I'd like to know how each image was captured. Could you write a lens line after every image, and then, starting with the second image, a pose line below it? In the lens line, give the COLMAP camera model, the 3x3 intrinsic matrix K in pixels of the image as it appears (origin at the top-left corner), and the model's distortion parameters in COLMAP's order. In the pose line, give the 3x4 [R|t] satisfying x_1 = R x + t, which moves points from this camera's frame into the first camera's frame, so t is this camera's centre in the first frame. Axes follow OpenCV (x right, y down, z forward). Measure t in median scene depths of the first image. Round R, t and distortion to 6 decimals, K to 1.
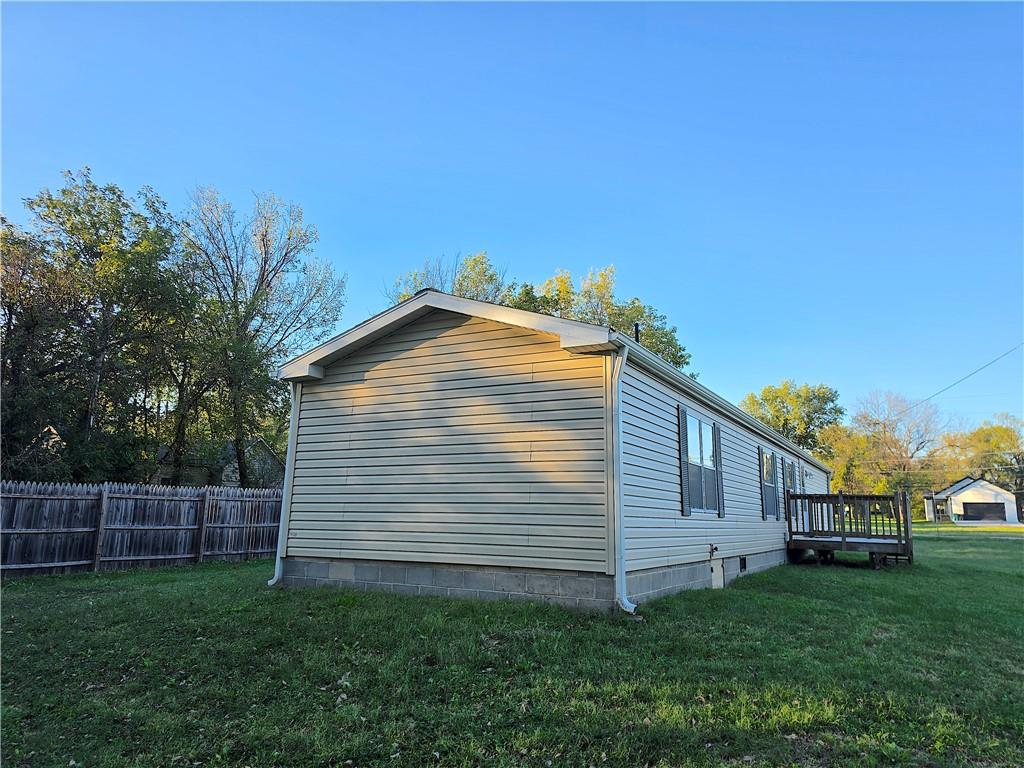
lens RADIAL K [[674.0, 0, 512.0], [0, 674.0, 384.0], [0, 0, 1]] dist [0.192574, -0.000128]
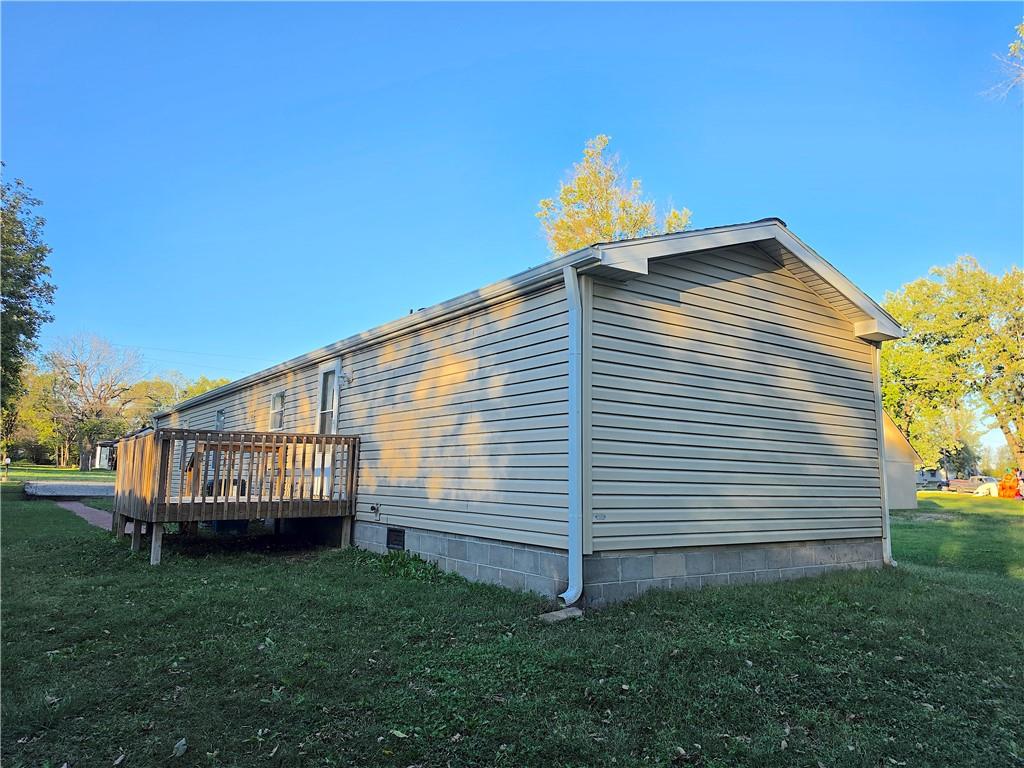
lens RADIAL K [[674.0, 0, 512.0], [0, 674.0, 384.0], [0, 0, 1]] dist [0.192574, -0.000128]
pose [[0.392423, 0.104953, 0.913777, -0.999912], [-0.179328, 0.983134, -0.035906, 0.145968], [-0.902134, -0.149775, 0.404626, 0.910546]]
